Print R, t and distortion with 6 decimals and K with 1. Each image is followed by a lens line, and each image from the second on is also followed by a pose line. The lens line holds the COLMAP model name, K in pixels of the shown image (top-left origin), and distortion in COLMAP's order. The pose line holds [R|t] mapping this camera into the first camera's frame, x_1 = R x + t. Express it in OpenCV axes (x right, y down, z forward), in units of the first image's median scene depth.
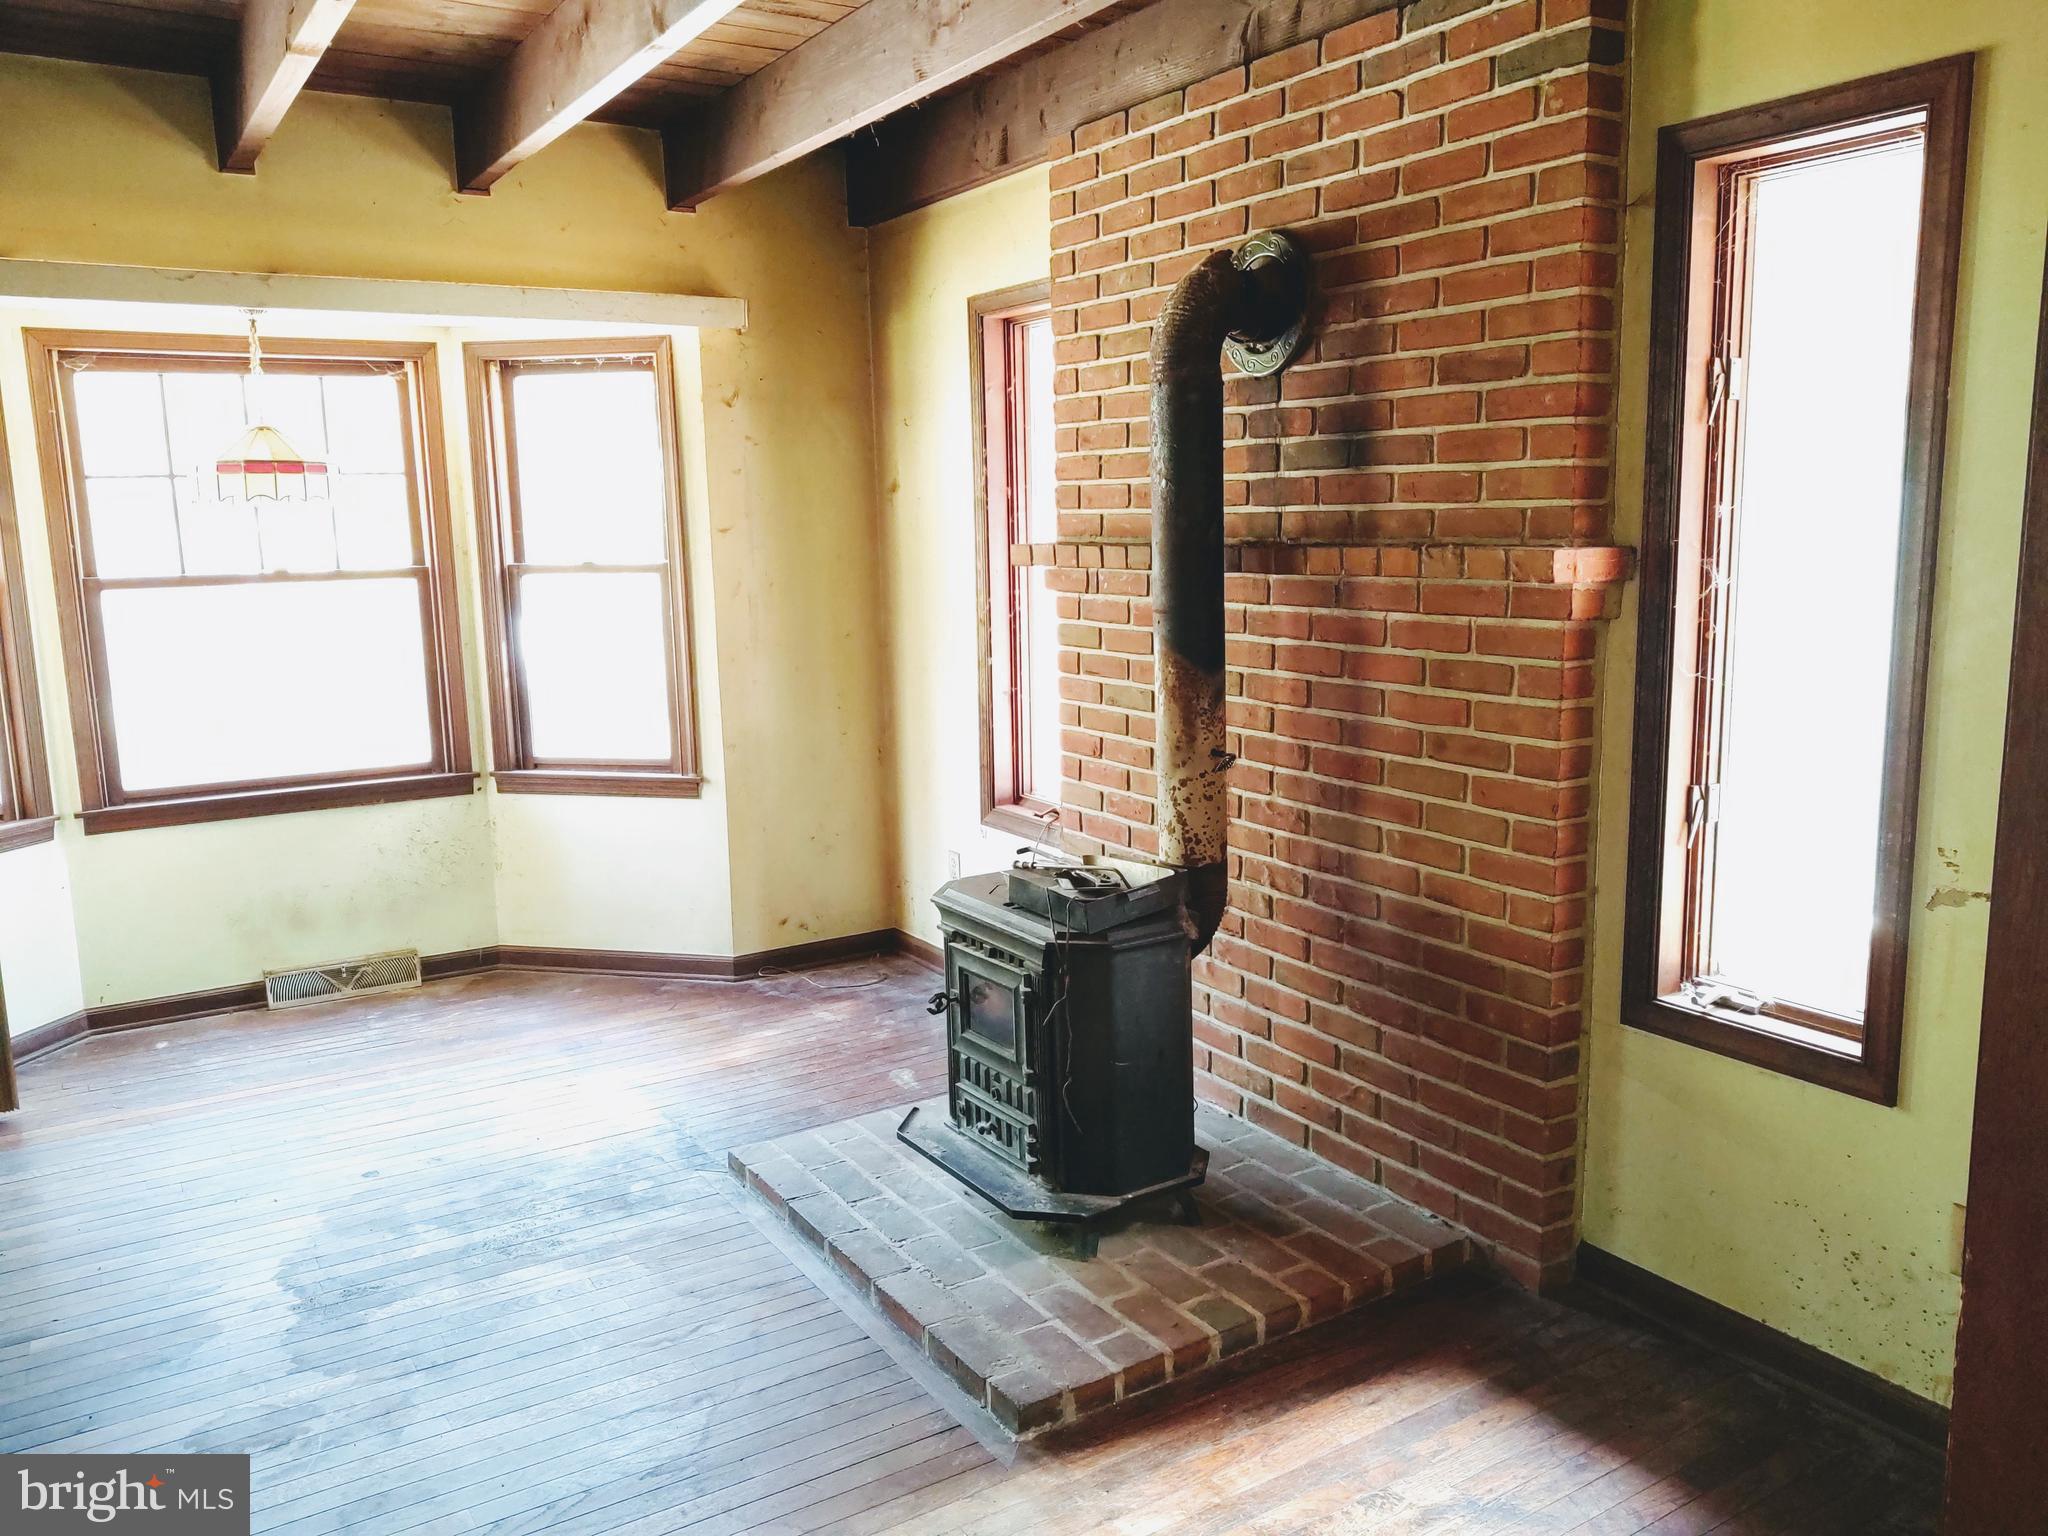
lens RADIAL K [[1512.8, 0, 1024.0], [0, 1512.8, 768.0], [0, 0, 1]] dist [-0.006889, -0.003648]
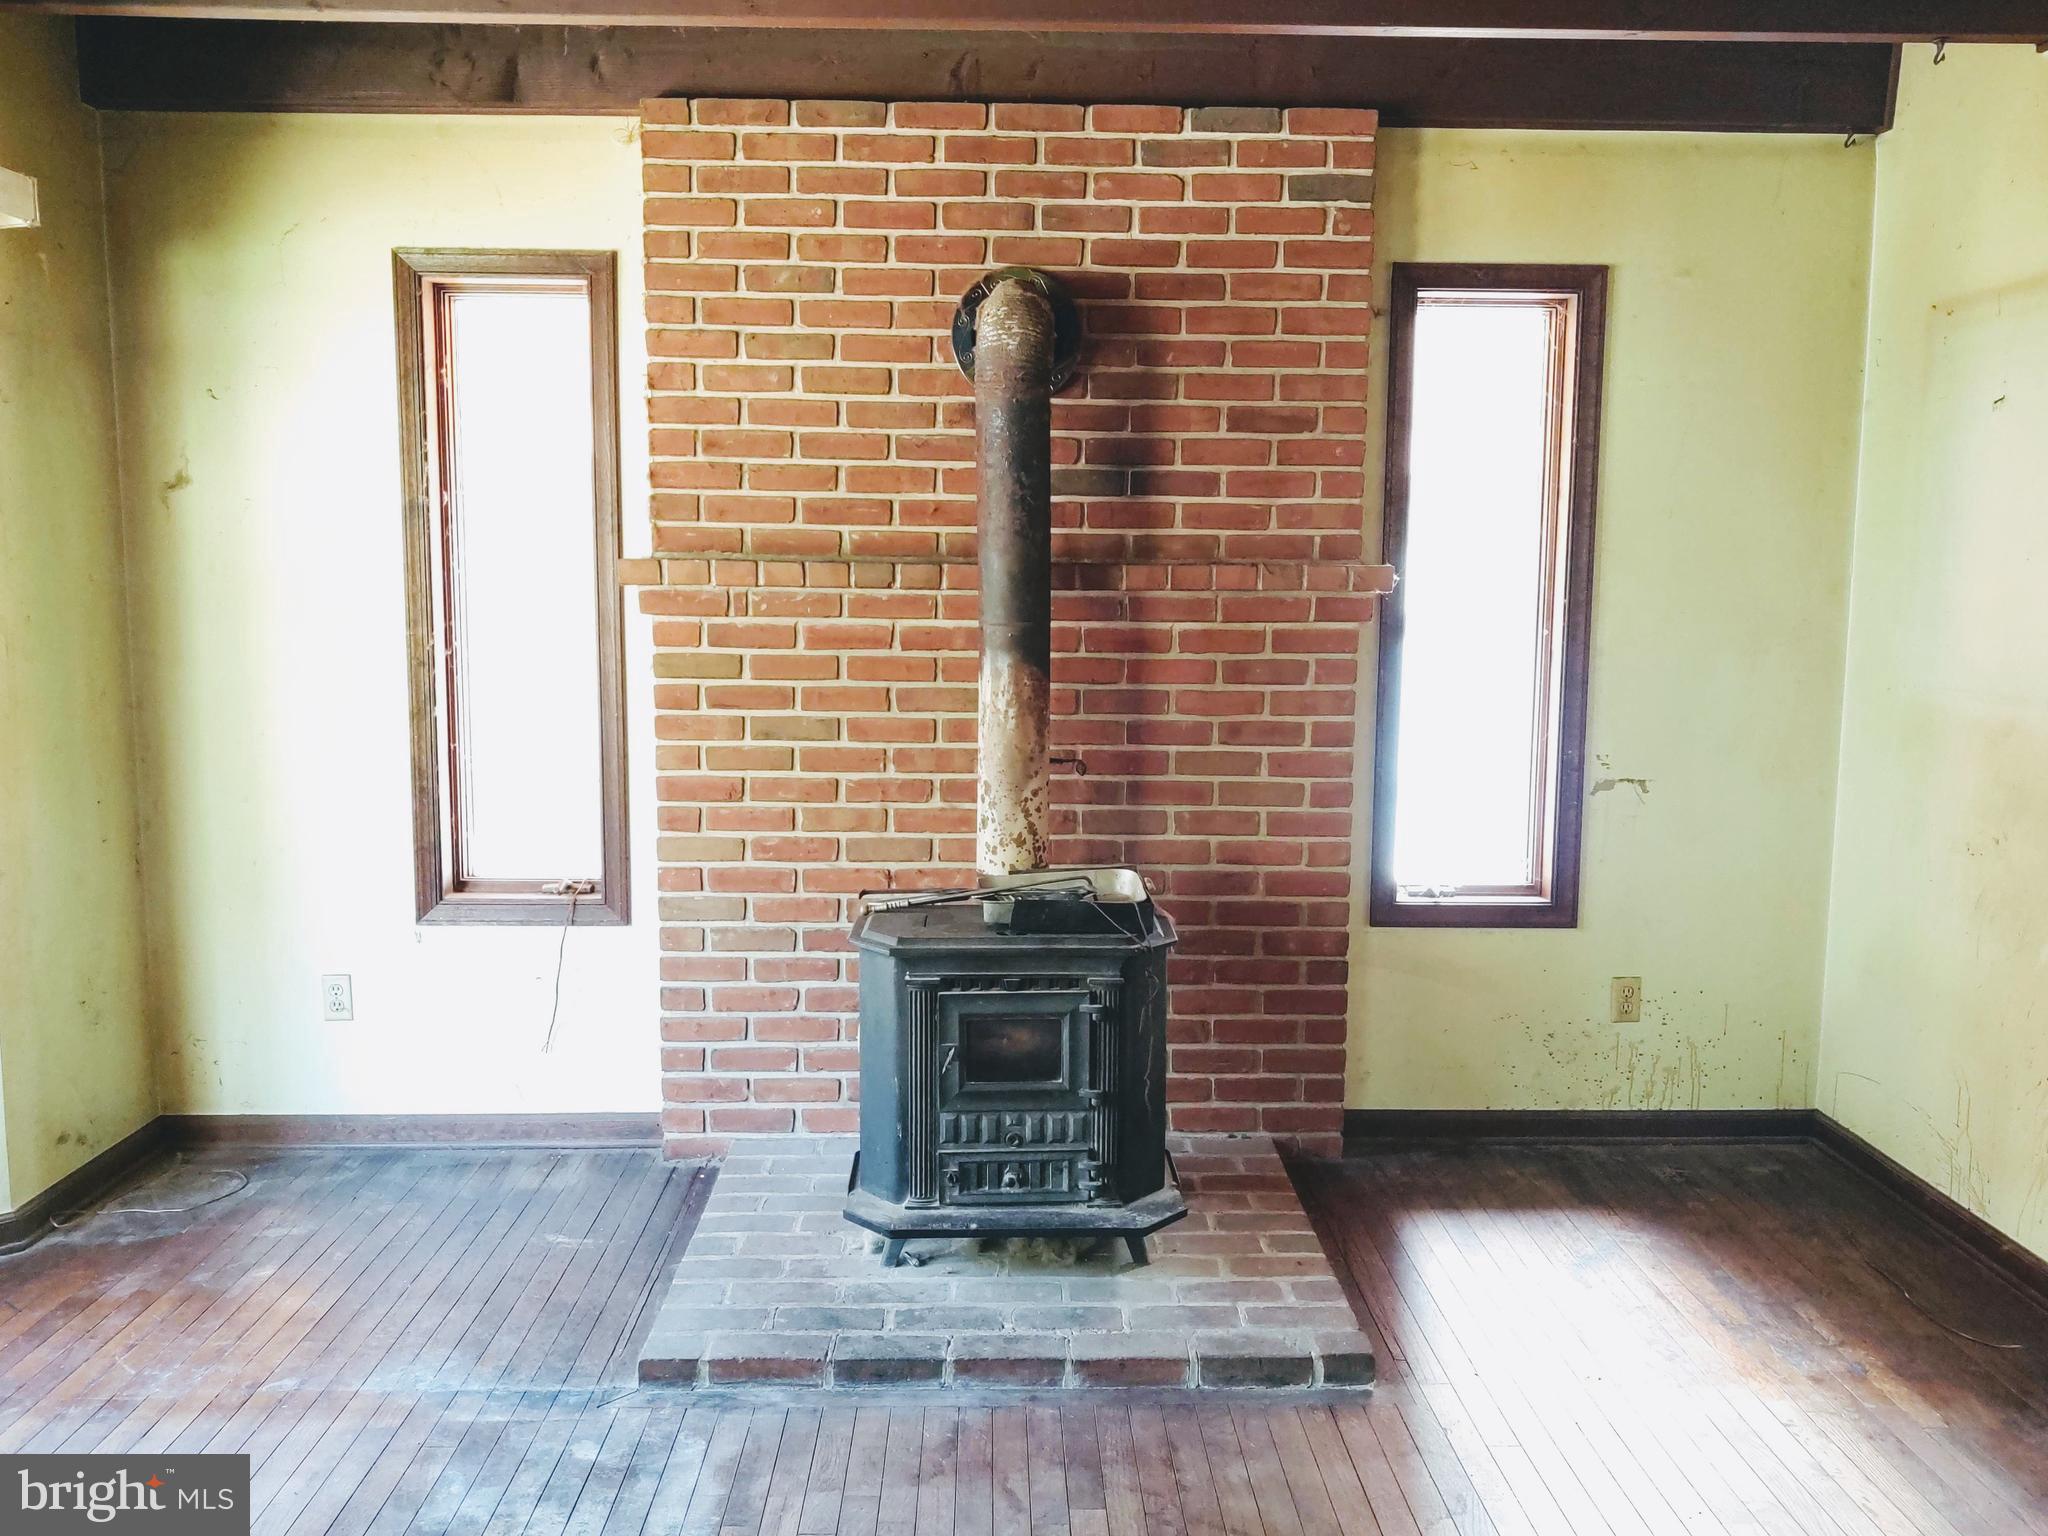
lens RADIAL K [[1555.3, 0, 1024.0], [0, 1555.3, 768.0], [0, 0, 1]] dist [0.055841, -0.118335]
pose [[0.525001, -0.078498, 0.847474, -0.836028], [0.123699, 0.992202, 0.015273, -0.025330], [-0.842064, 0.096813, 0.530617, 0.476331]]
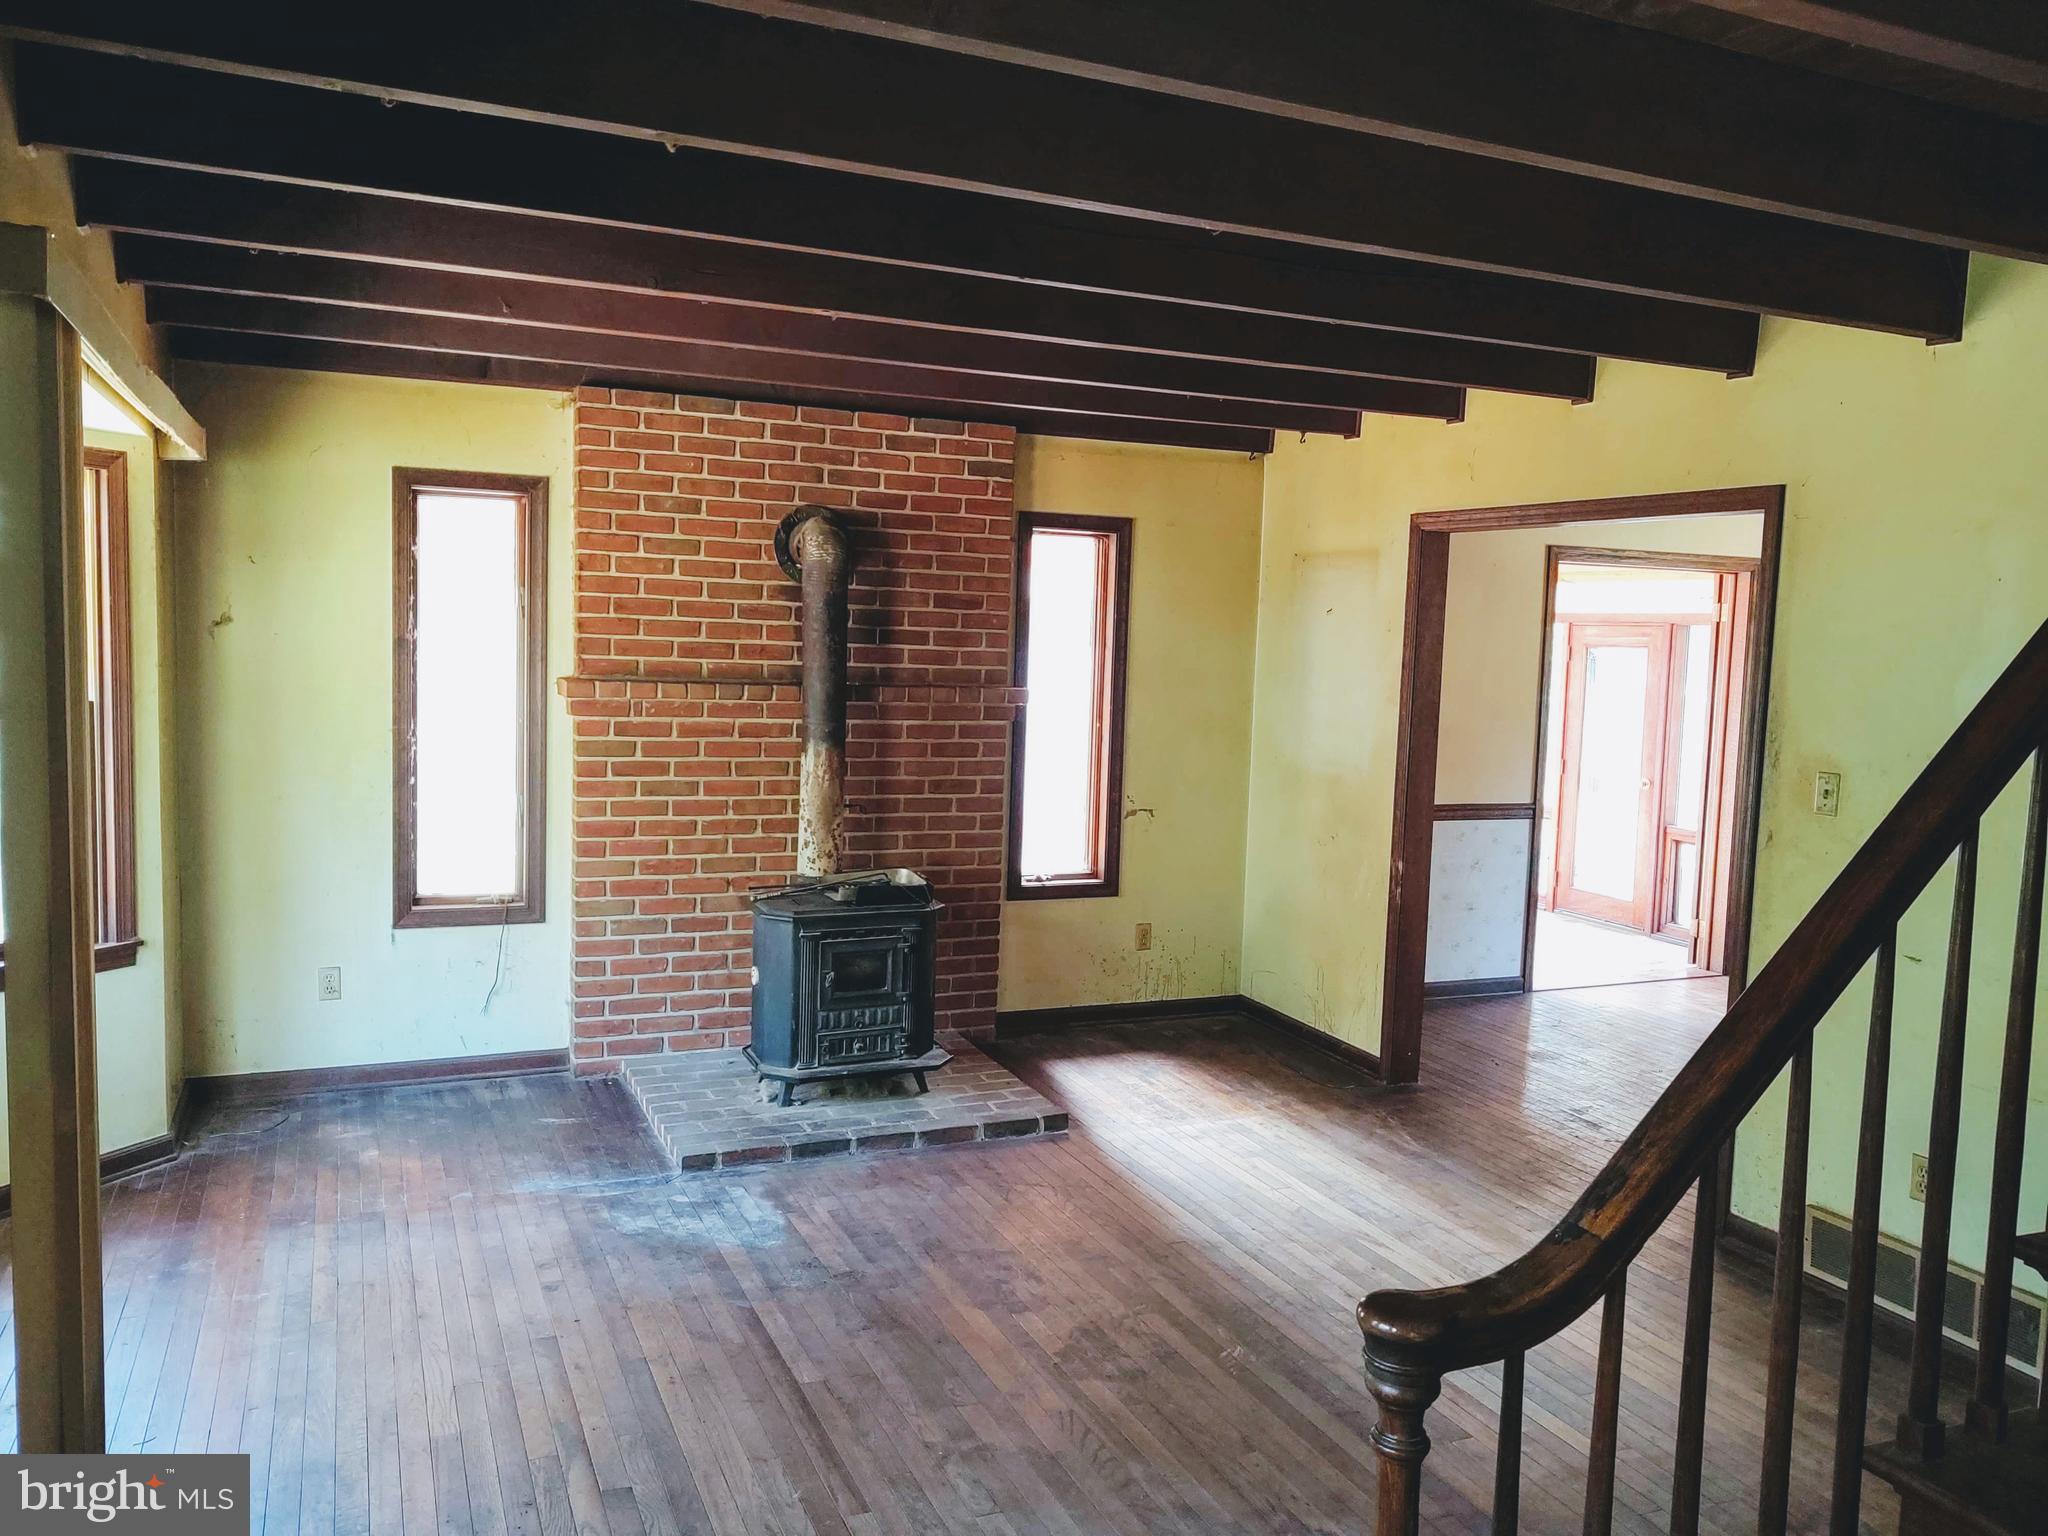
lens RADIAL K [[1504.2, 0, 1004.2], [0, 1504.2, 772.0], [0, 0, 1]] dist [0.087352, -0.256103]
pose [[0.174026, -0.067712, 0.982410, -1.610161], [0.128418, 0.990674, 0.045533, -0.108838], [-0.976332, 0.118235, 0.181098, 0.538738]]
